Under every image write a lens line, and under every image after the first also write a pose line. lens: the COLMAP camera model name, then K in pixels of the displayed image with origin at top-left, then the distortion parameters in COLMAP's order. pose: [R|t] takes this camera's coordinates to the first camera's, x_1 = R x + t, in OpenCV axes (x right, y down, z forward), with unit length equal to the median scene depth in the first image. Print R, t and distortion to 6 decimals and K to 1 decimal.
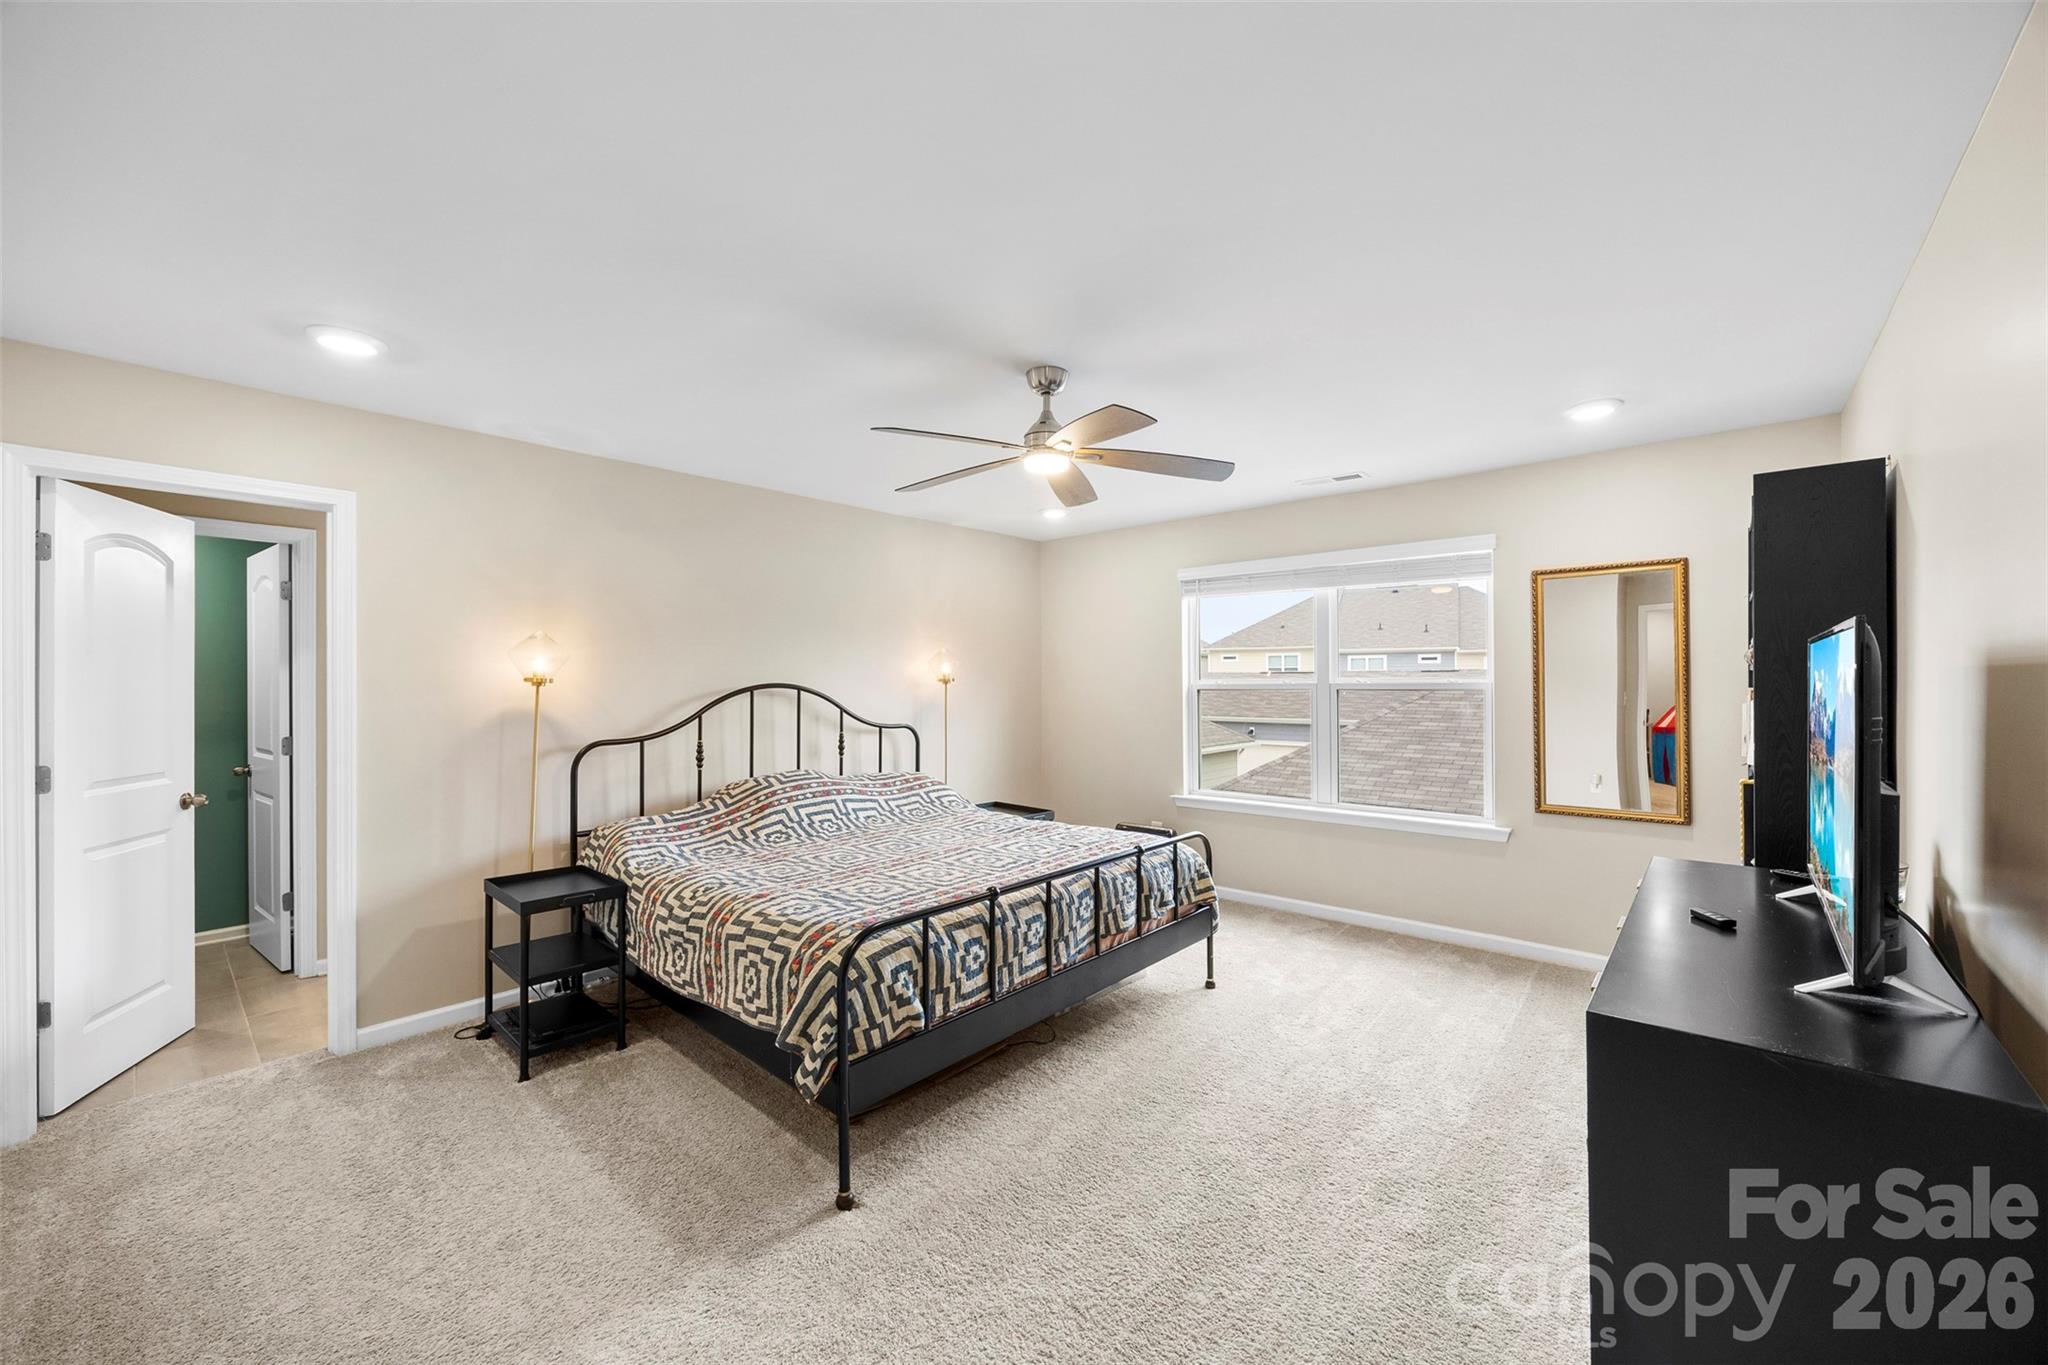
lens RADIAL K [[788.8, 0, 1027.4], [0, 788.8, 665.0], [0, 0, 1]] dist [-0.000347, -0.000530]
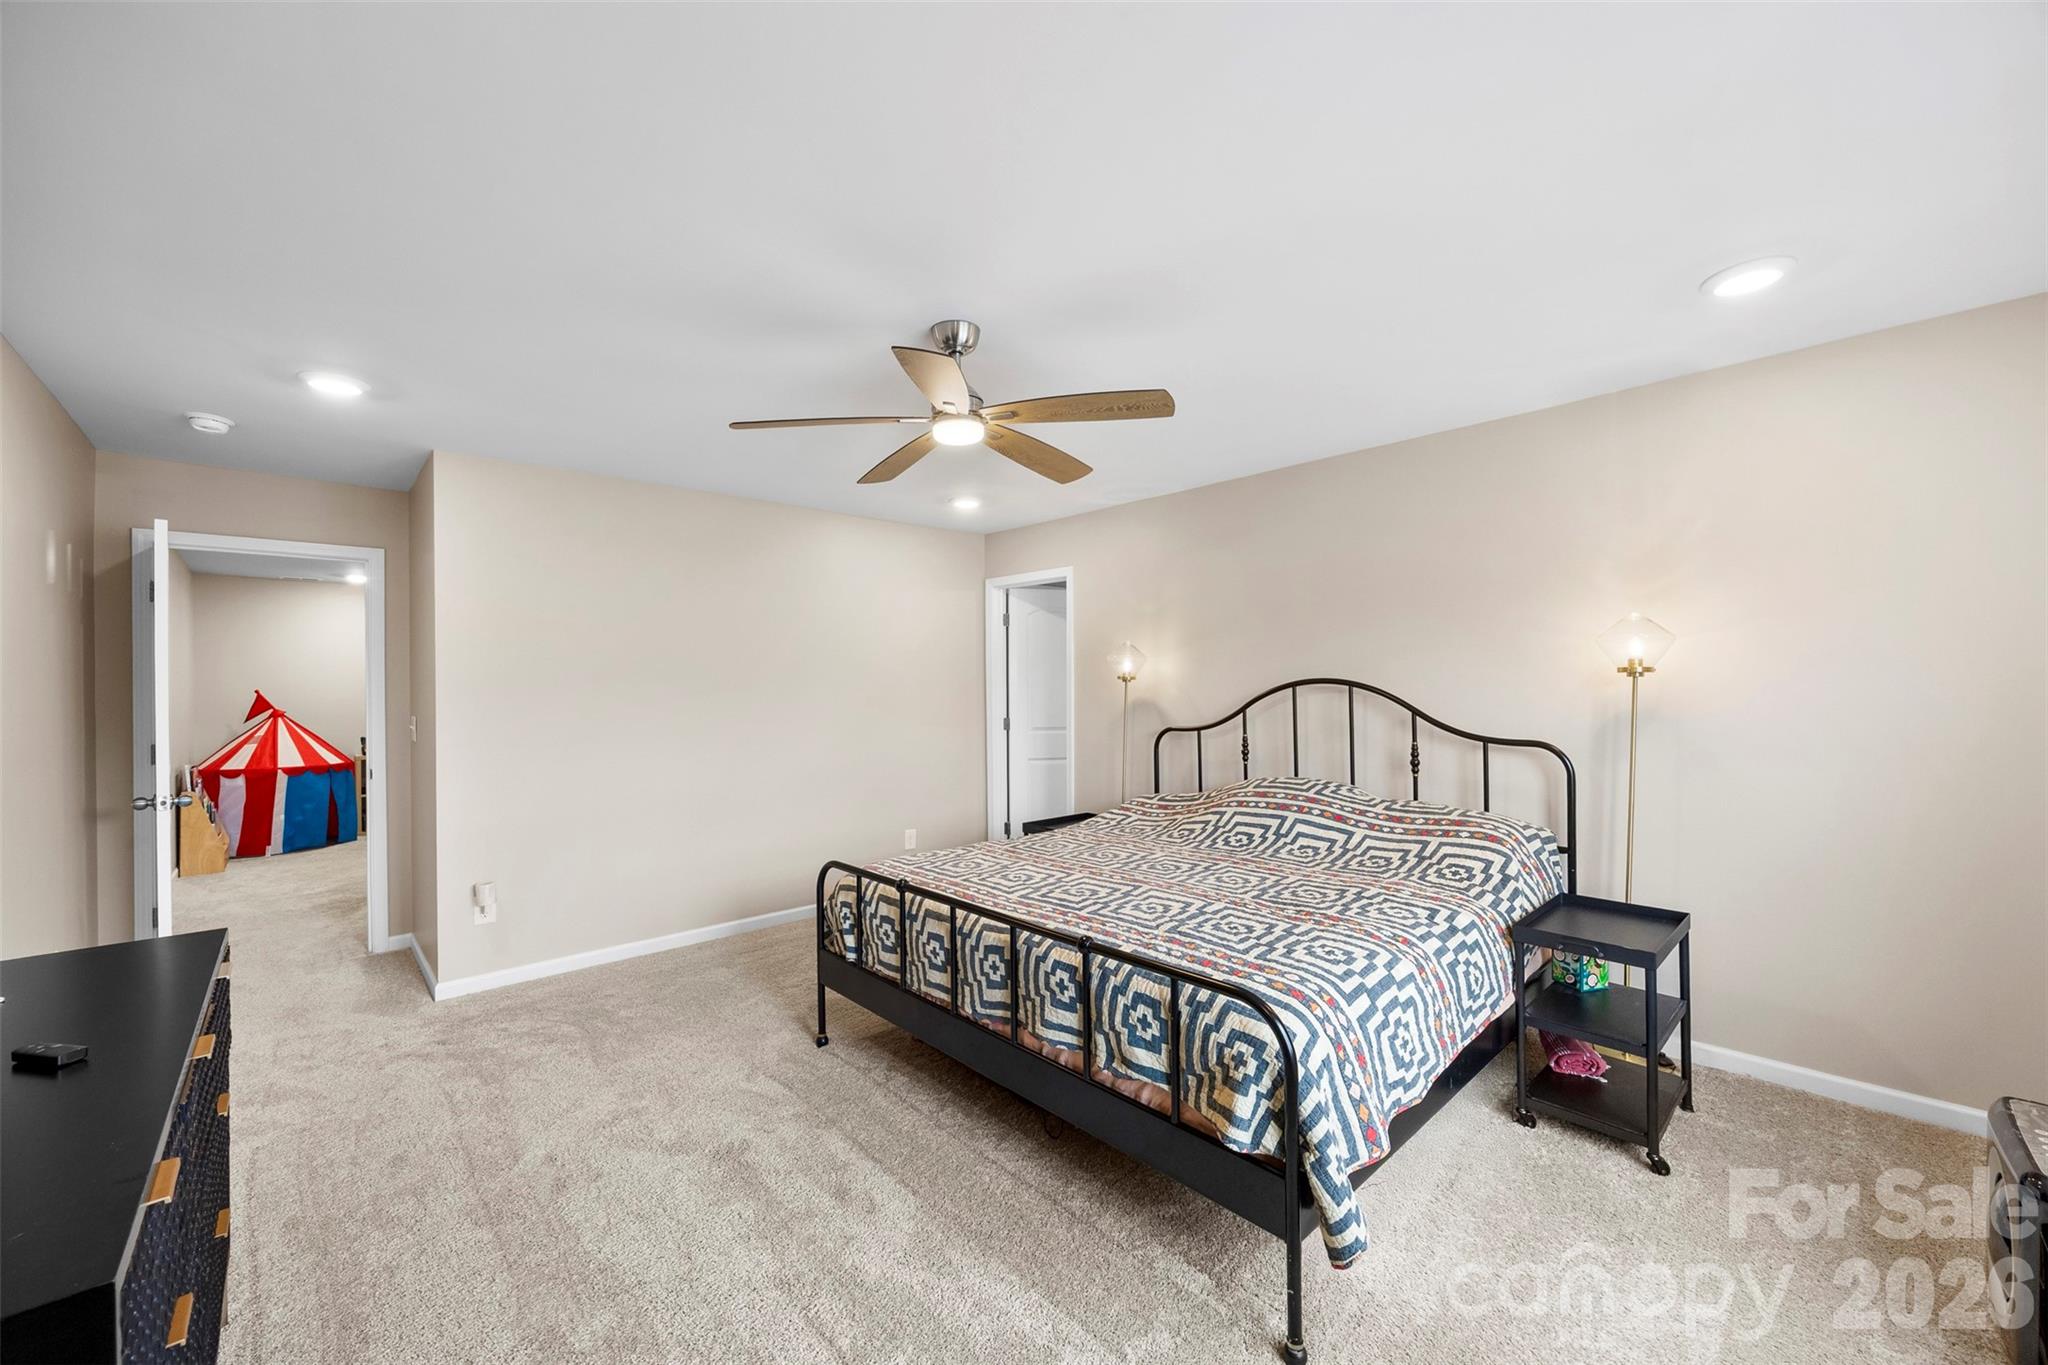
lens RADIAL K [[788.8, 0, 1027.4], [0, 788.8, 665.0], [0, 0, 1]] dist [-0.000347, -0.000530]
pose [[-0.104989, -0.017030, -0.994328, 0.634767], [0.035404, 0.999156, -0.020851, 0.016528], [0.993843, -0.037393, -0.104298, 0.830685]]
